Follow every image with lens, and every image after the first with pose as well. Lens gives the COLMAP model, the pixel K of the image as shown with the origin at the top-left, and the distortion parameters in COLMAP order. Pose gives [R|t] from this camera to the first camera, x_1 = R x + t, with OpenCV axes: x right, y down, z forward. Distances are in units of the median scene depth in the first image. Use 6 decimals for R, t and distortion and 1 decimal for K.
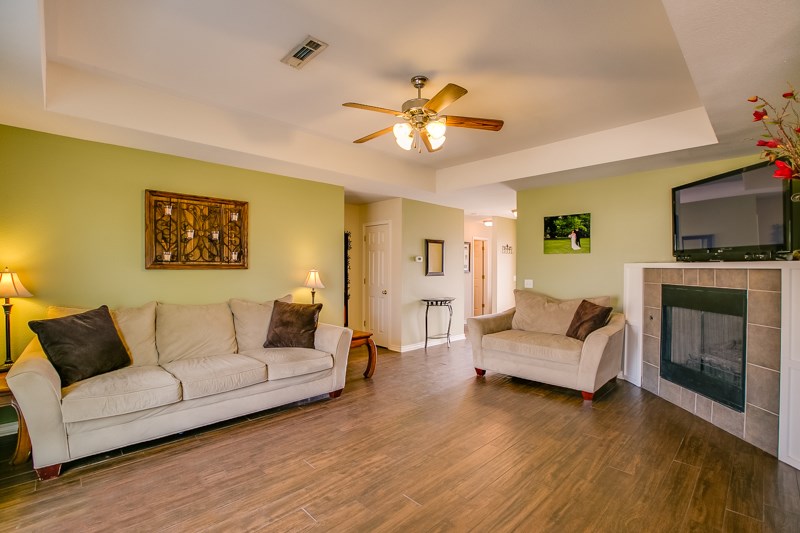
lens RADIAL K [[368.5, 0, 396.5], [0, 368.5, 269.0], [0, 0, 1]] dist [-0.041629, 0.014761]
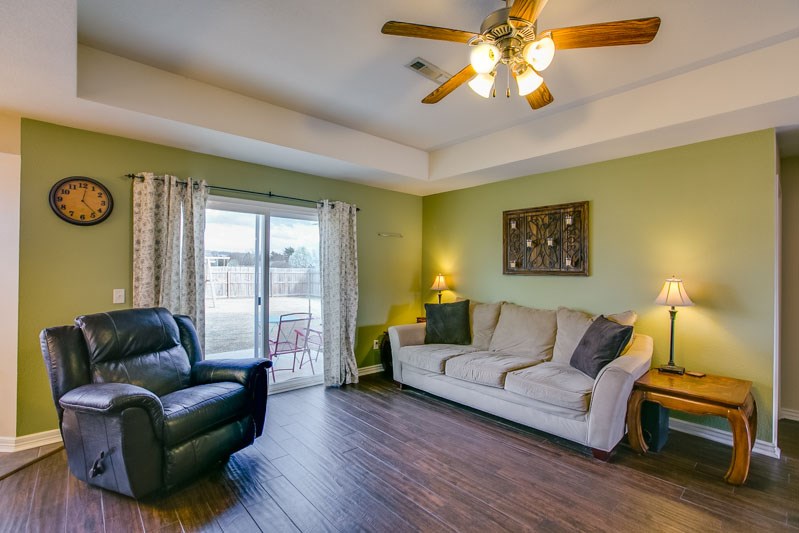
lens RADIAL K [[368.1, 0, 411.9], [0, 368.1, 271.9], [0, 0, 1]] dist [-0.041629, 0.014761]
pose [[-0.022718, -0.008394, -0.999707, 0.539675], [-0.015827, 0.999842, -0.008035, 0.004372], [0.999617, 0.015640, -0.022847, 0.659201]]
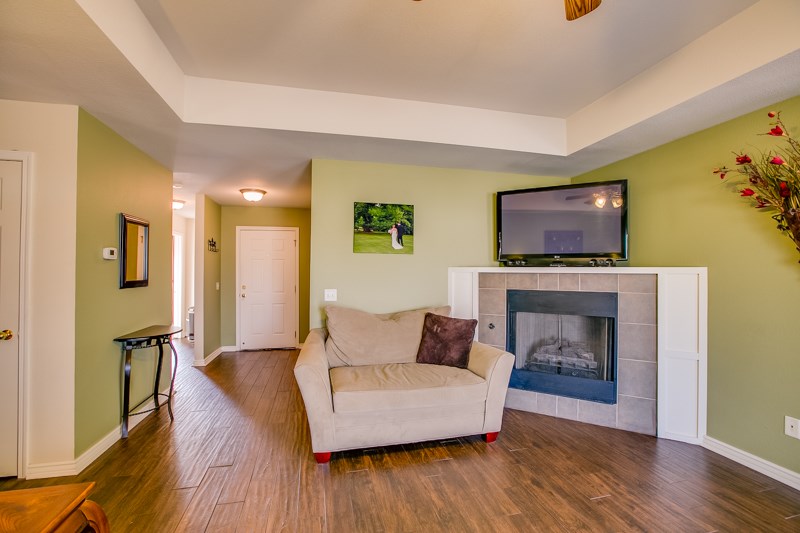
lens RADIAL K [[368.5, 0, 398.7], [0, 368.5, 270.0], [0, 0, 1]] dist [-0.041629, 0.014761]
pose [[0.499723, 0.003466, 0.866178, -0.242376], [0.001300, 0.999988, -0.004751, -0.005103], [-0.866184, 0.003500, 0.499712, 0.744274]]
